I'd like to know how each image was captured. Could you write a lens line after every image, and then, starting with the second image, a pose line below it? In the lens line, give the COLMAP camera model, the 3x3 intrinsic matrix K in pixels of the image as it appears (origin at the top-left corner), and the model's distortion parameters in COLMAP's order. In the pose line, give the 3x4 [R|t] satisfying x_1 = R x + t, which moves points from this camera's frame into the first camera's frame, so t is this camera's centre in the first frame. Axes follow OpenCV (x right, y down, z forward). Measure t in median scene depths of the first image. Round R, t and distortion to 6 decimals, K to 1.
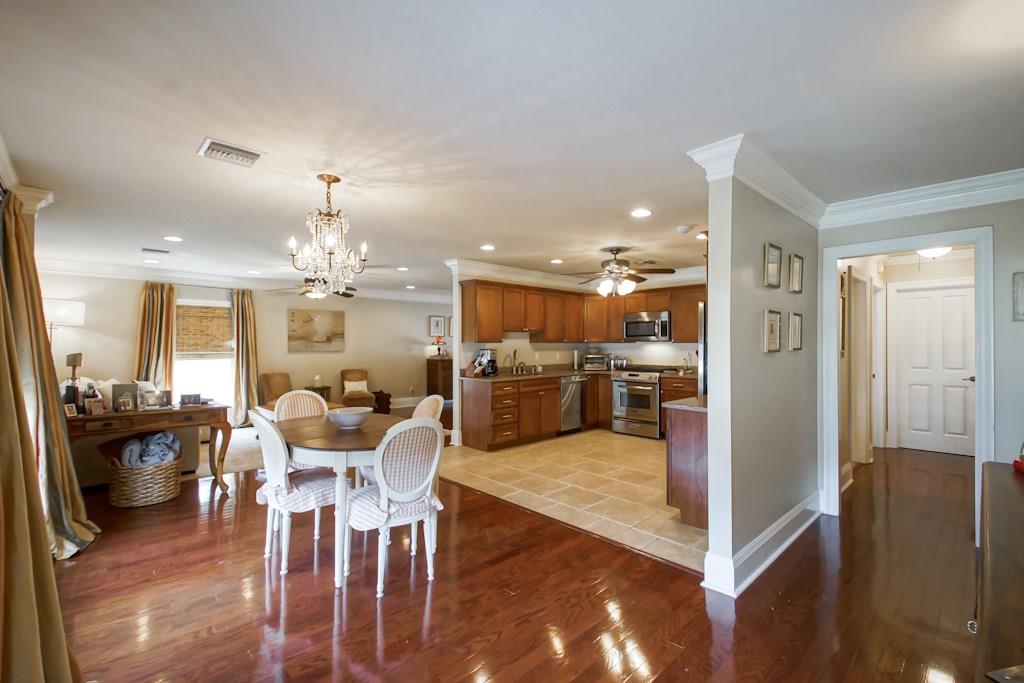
lens RADIAL K [[451.9, 0, 510.5], [0, 451.9, 338.9], [0, 0, 1]] dist [0.007443, -0.001413]
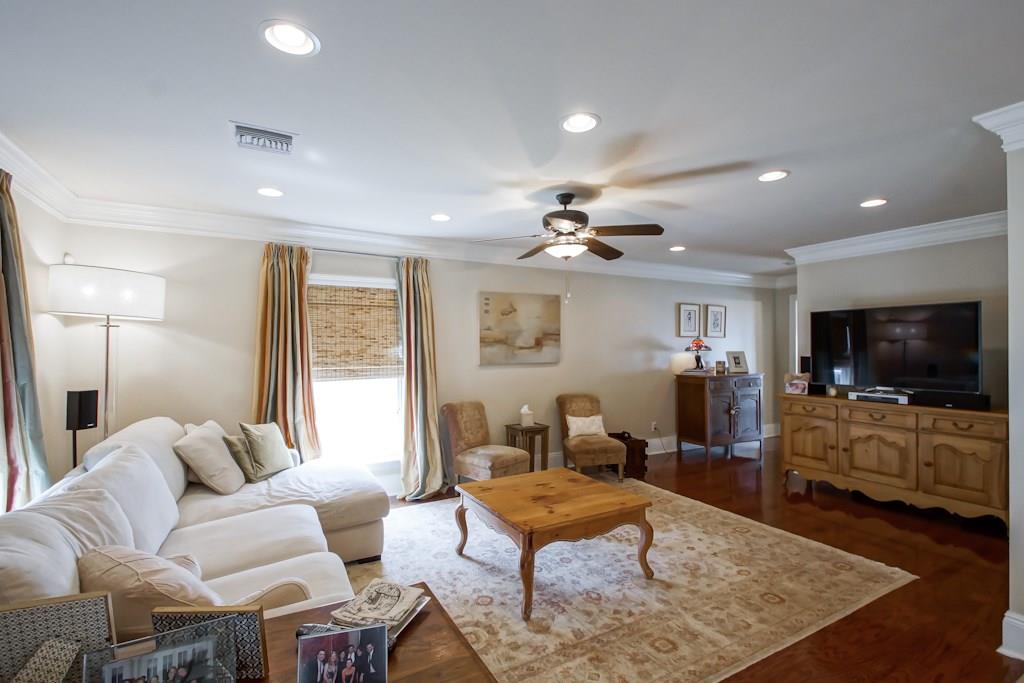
lens RADIAL K [[451.9, 0, 488.8], [0, 451.9, 345.5], [0, 0, 1]] dist [0.007443, -0.001413]
pose [[0.961029, -0.002516, -0.276438, -0.371378], [0.006186, 0.999904, 0.012407, -0.004765], [0.276380, -0.013633, 0.960952, 0.514866]]
